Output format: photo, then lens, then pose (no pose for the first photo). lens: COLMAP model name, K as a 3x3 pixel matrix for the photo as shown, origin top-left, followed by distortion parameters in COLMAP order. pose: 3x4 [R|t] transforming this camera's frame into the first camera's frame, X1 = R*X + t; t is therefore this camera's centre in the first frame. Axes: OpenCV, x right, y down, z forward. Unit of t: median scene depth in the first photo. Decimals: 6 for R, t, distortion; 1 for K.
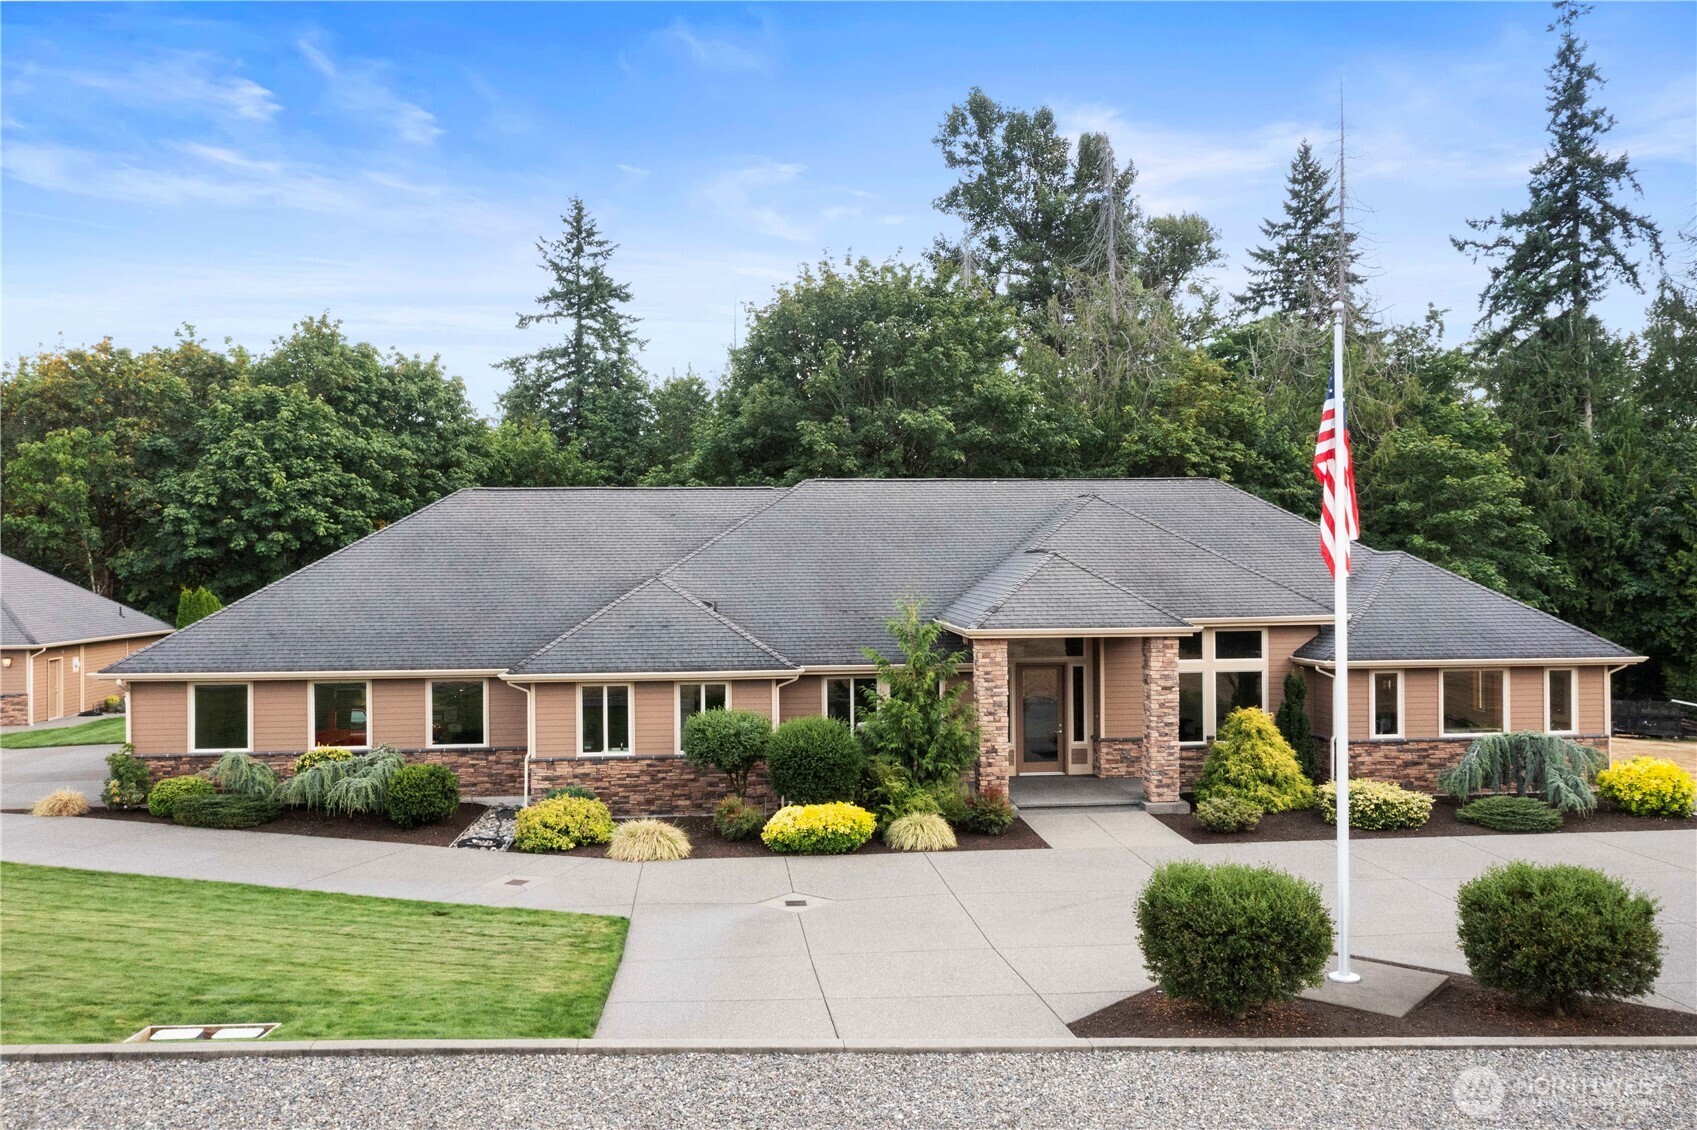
lens RADIAL K [[1336.4, 0, 841.3], [0, 1336.4, 566.4], [0, 0, 1]] dist [0.002318, -0.001215]
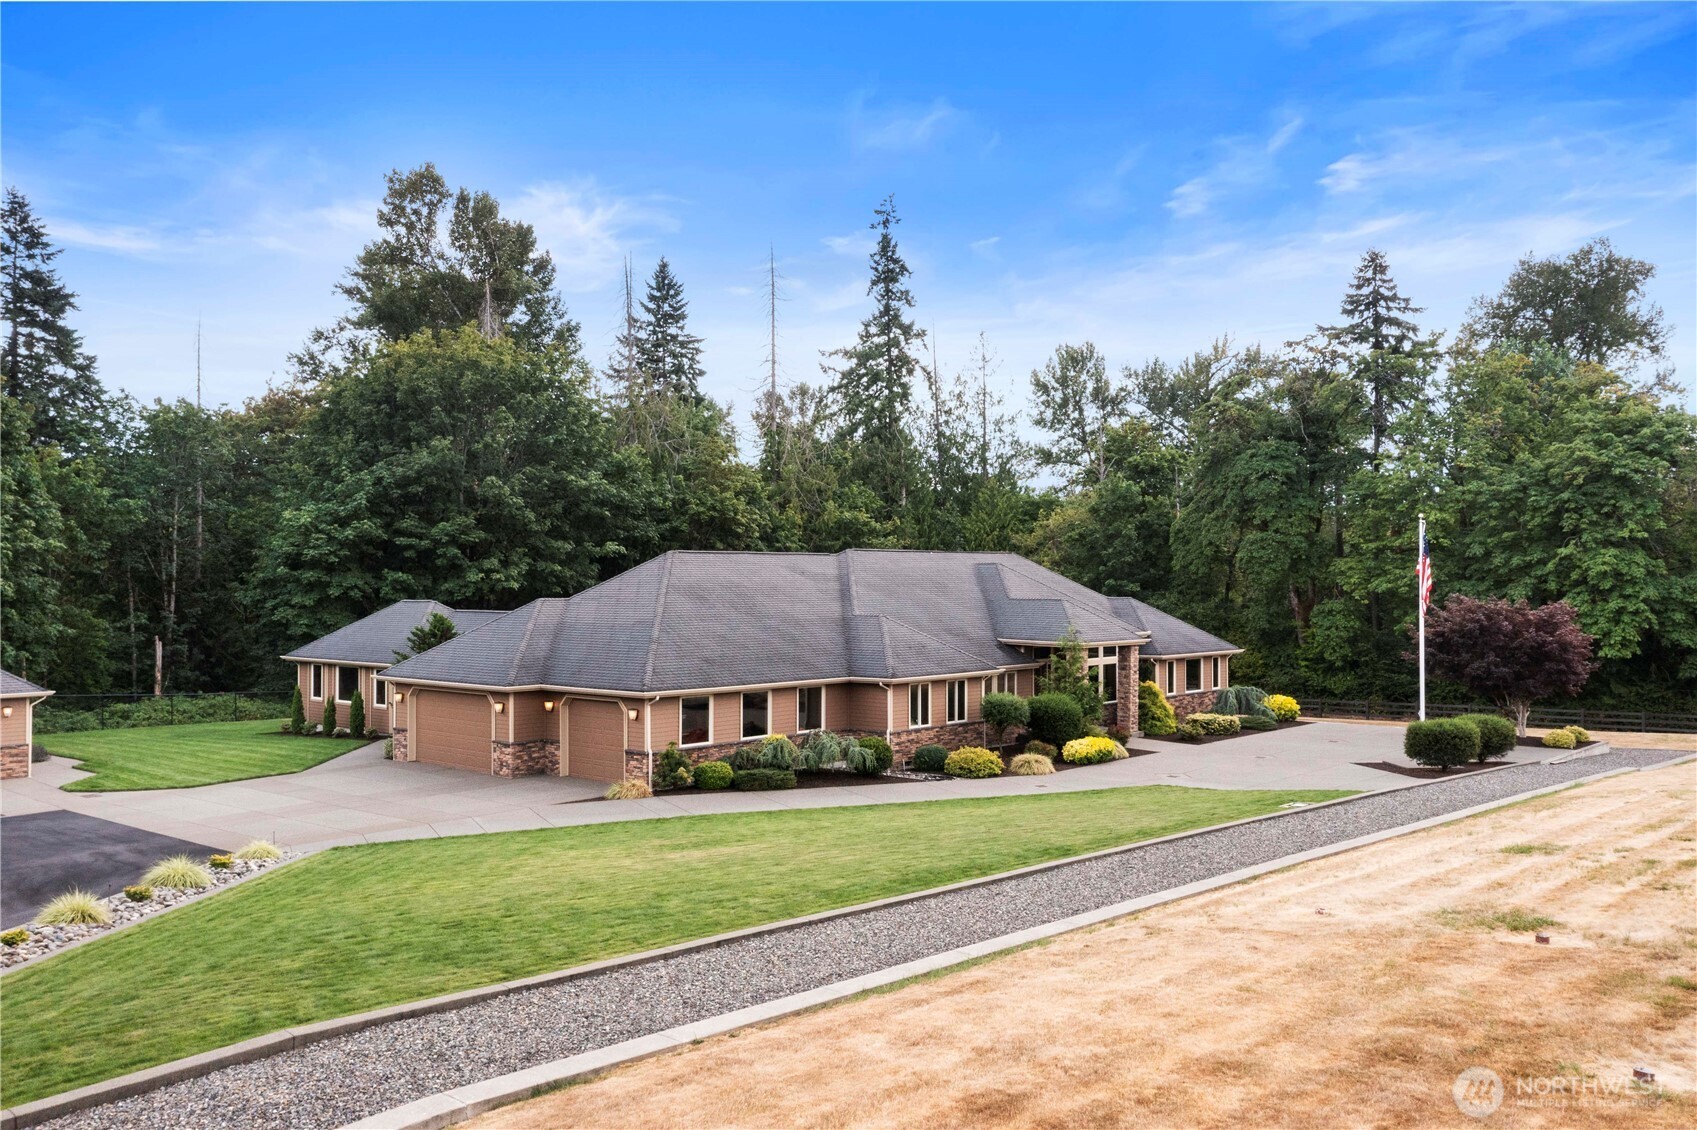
lens RADIAL K [[1336.4, 0, 853.3], [0, 1336.4, 565.0], [0, 0, 1]] dist [0.002318, -0.001215]
pose [[0.740112, 0.015405, 0.672307, -0.567330], [-0.002032, 0.999784, -0.020672, -0.008838], [-0.672480, 0.013934, 0.739984, -0.061437]]
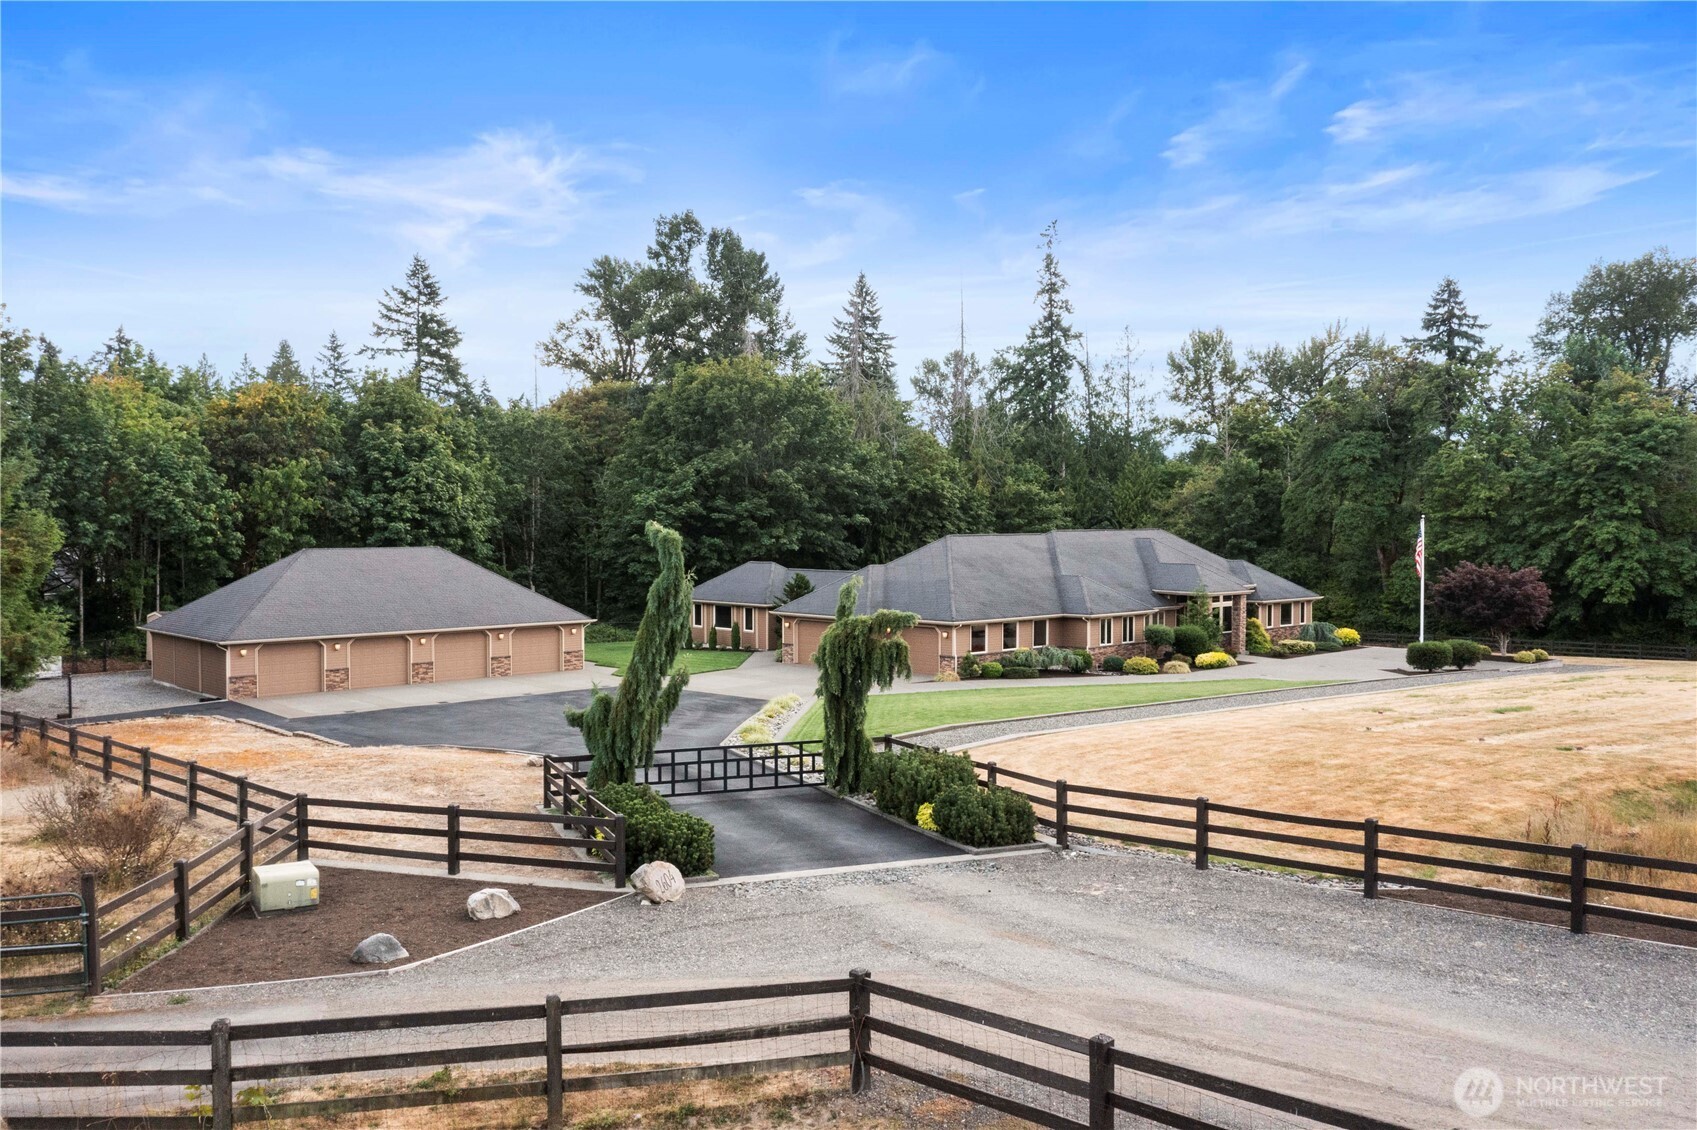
lens RADIAL K [[1336.4, 0, 855.1], [0, 1336.4, 553.2], [0, 0, 1]] dist [0.002318, -0.001215]
pose [[0.798466, -0.009031, 0.601973, -0.922095], [-0.002095, 0.999840, 0.017778, -0.036391], [-0.602037, -0.015456, 0.798319, -0.342676]]
